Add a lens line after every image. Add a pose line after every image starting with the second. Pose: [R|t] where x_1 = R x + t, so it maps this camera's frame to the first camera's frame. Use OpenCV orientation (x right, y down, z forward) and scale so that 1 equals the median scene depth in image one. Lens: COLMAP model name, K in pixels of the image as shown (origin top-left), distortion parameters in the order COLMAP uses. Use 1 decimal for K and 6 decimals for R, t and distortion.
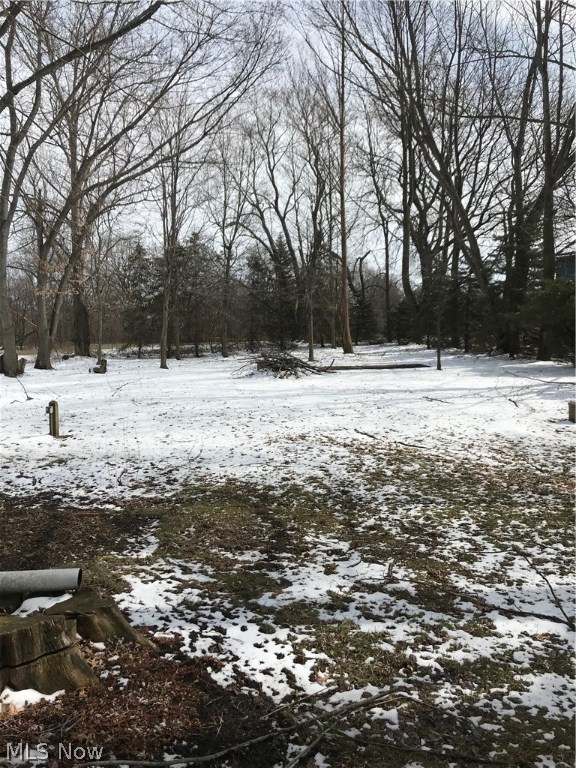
lens RADIAL K [[636.2, 0, 286.1], [0, 636.2, 385.2], [0, 0, 1]] dist [-0.001816, 0.000152]
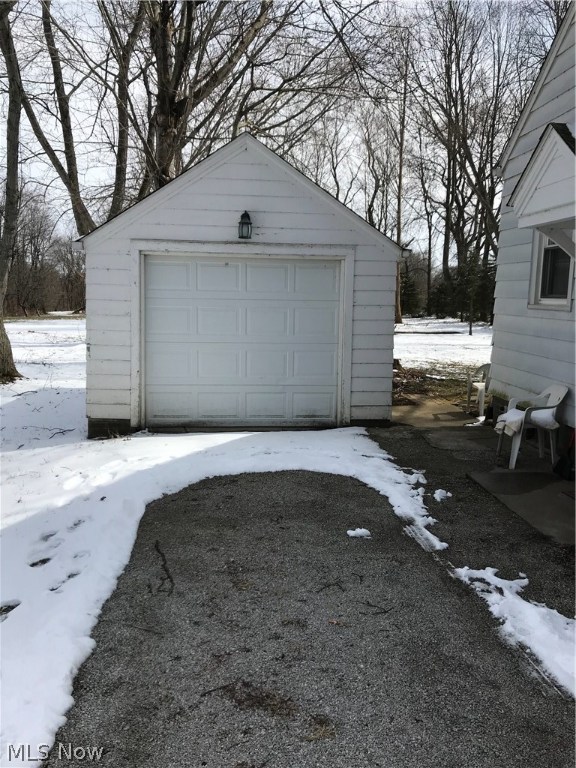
lens RADIAL K [[636.2, 0, 290.4], [0, 636.2, 382.4], [0, 0, 1]] dist [-0.001816, 0.000152]
pose [[0.998887, 0.031049, -0.035516, -0.058144], [-0.029647, 0.998787, 0.039323, 0.019940], [0.036694, -0.038227, 0.998595, -0.237491]]
